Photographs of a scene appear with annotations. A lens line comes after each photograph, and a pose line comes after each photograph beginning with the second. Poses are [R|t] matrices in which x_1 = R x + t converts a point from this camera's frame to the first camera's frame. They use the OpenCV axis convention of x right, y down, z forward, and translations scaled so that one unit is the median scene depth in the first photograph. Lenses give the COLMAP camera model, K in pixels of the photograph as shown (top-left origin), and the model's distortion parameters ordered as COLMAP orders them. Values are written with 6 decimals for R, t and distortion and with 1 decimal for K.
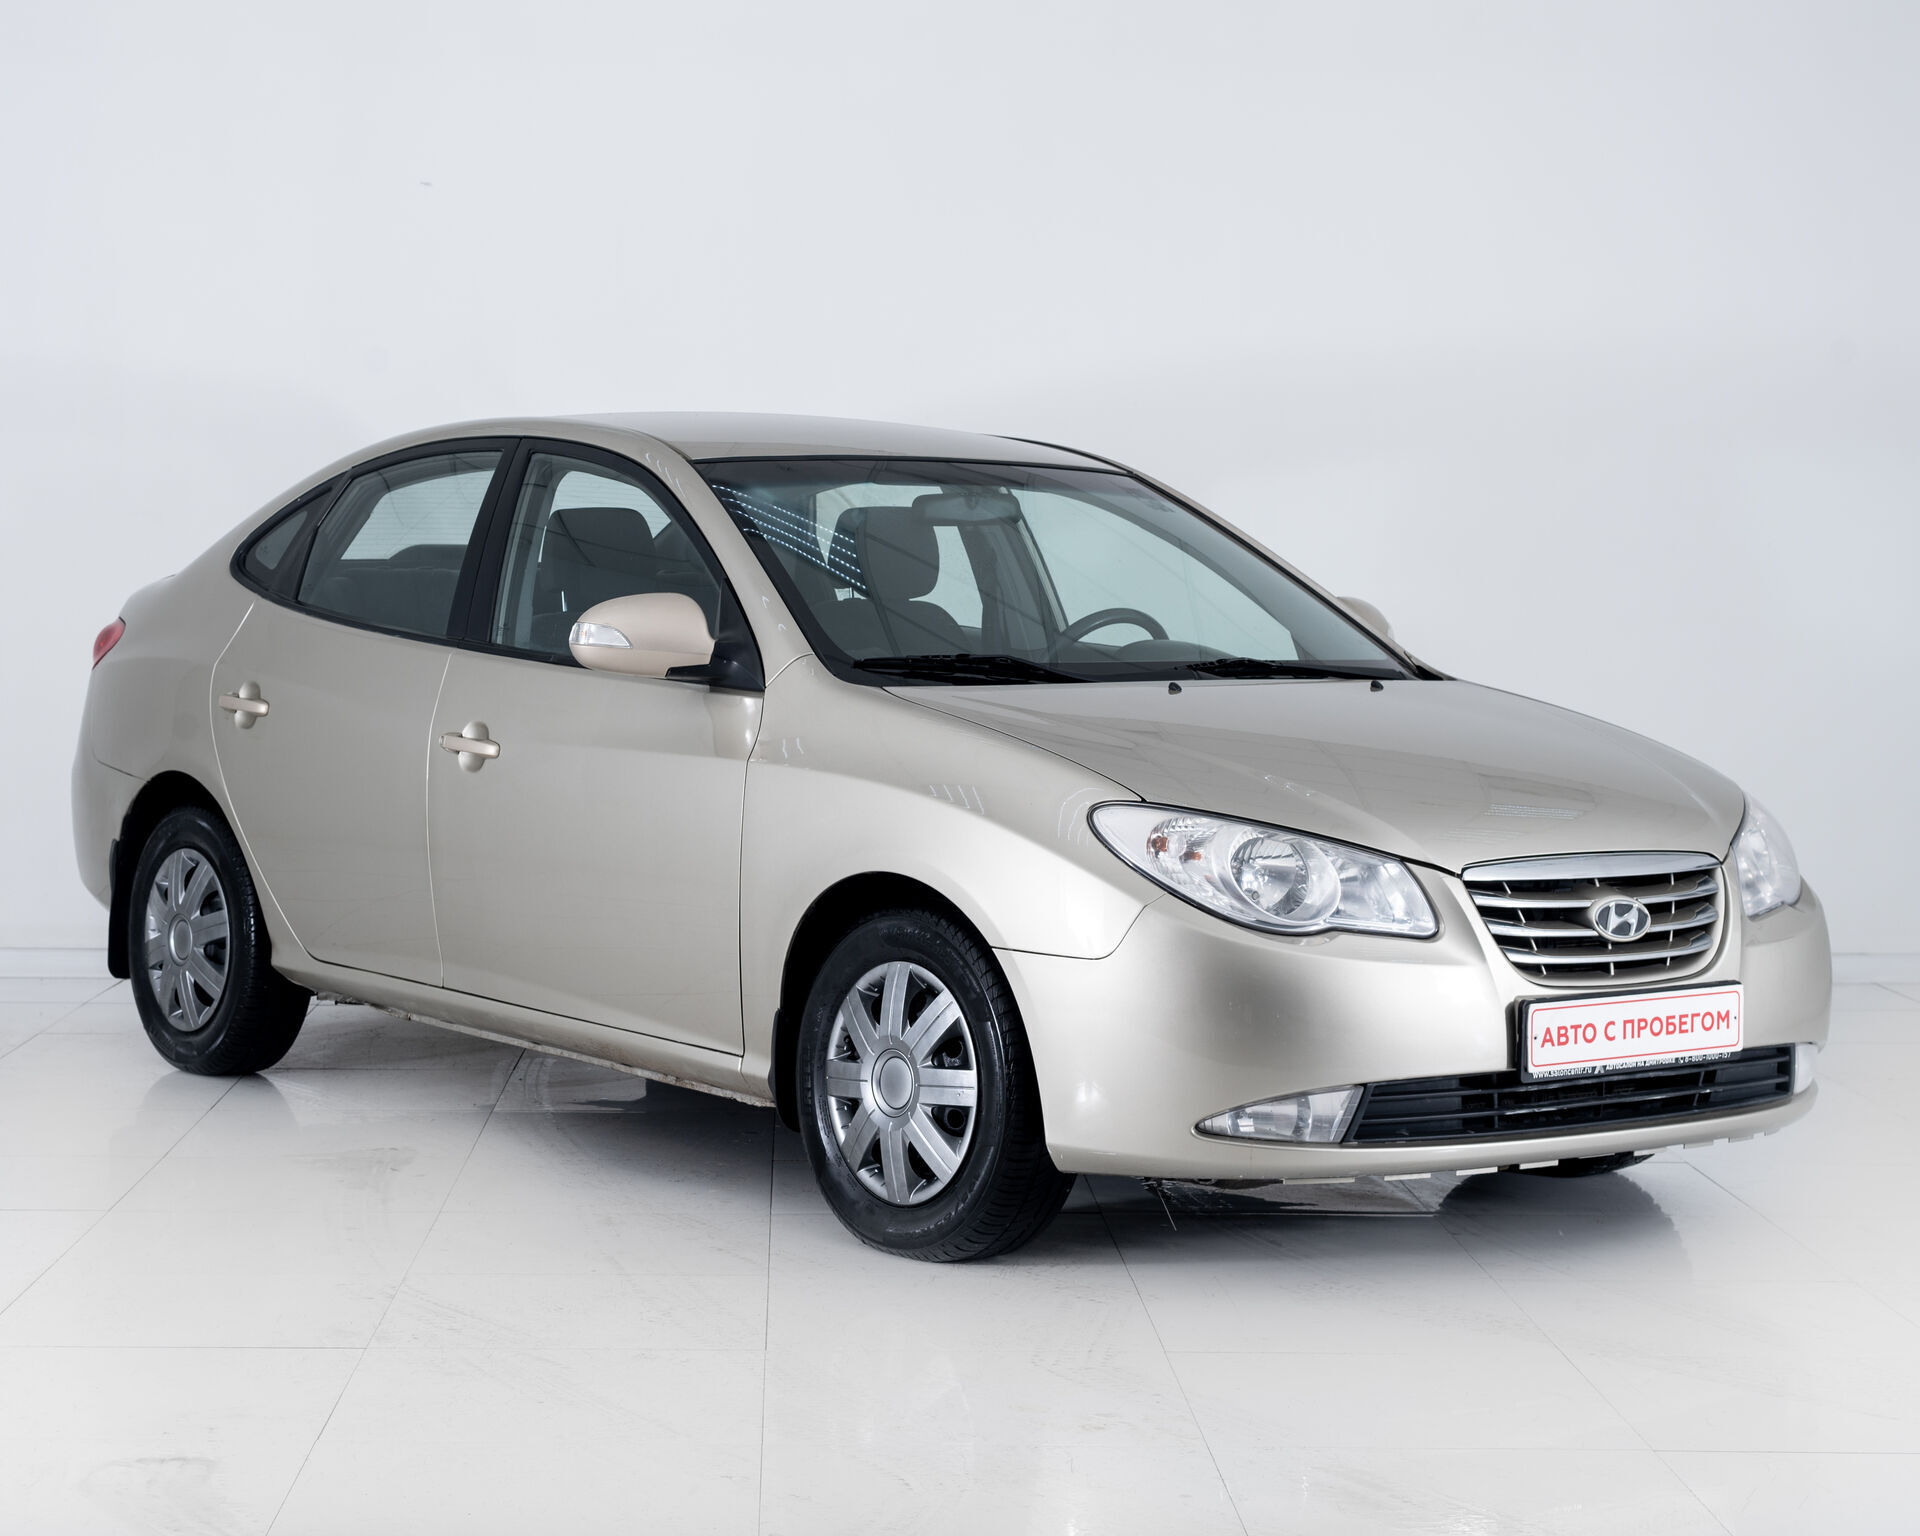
lens RADIAL K [[3802.2, 0, 1025.2], [0, 3802.2, 768.3], [0, 0, 1]] dist [-0.040604, 2.886401]
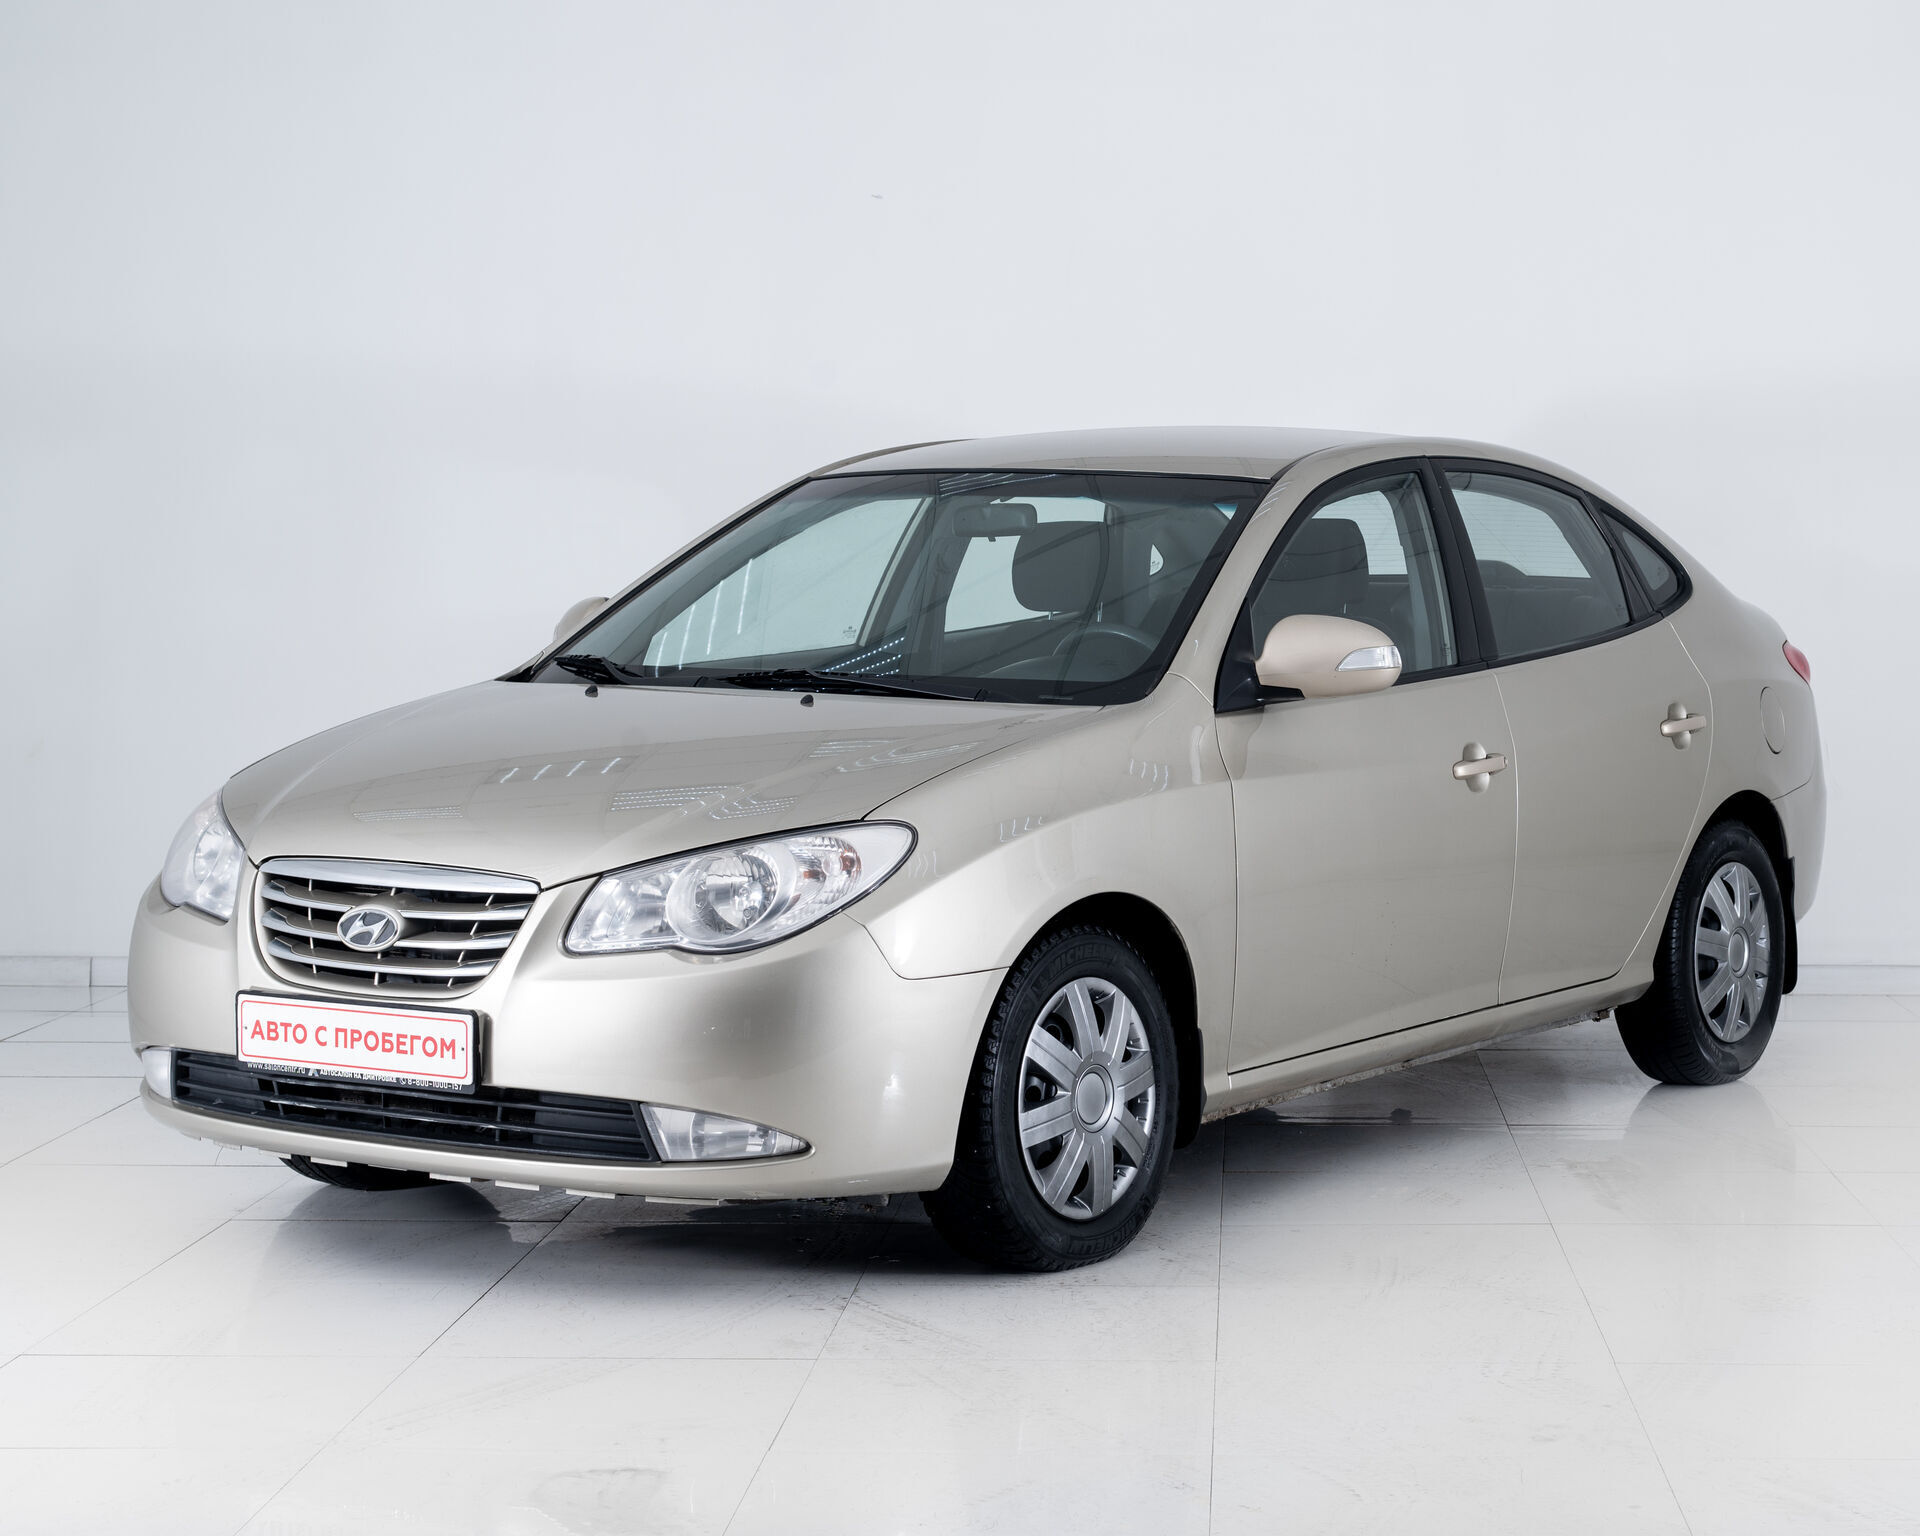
lens RADIAL K [[3802.2, 0, 1025.2], [0, 3802.2, 768.3], [0, 0, 1]] dist [-0.040604, 2.886401]
pose [[0.294167, 0.046519, -0.954621, 1.150795], [-0.055953, 0.997940, 0.031388, -0.042391], [0.954115, 0.044181, 0.296164, 0.870706]]
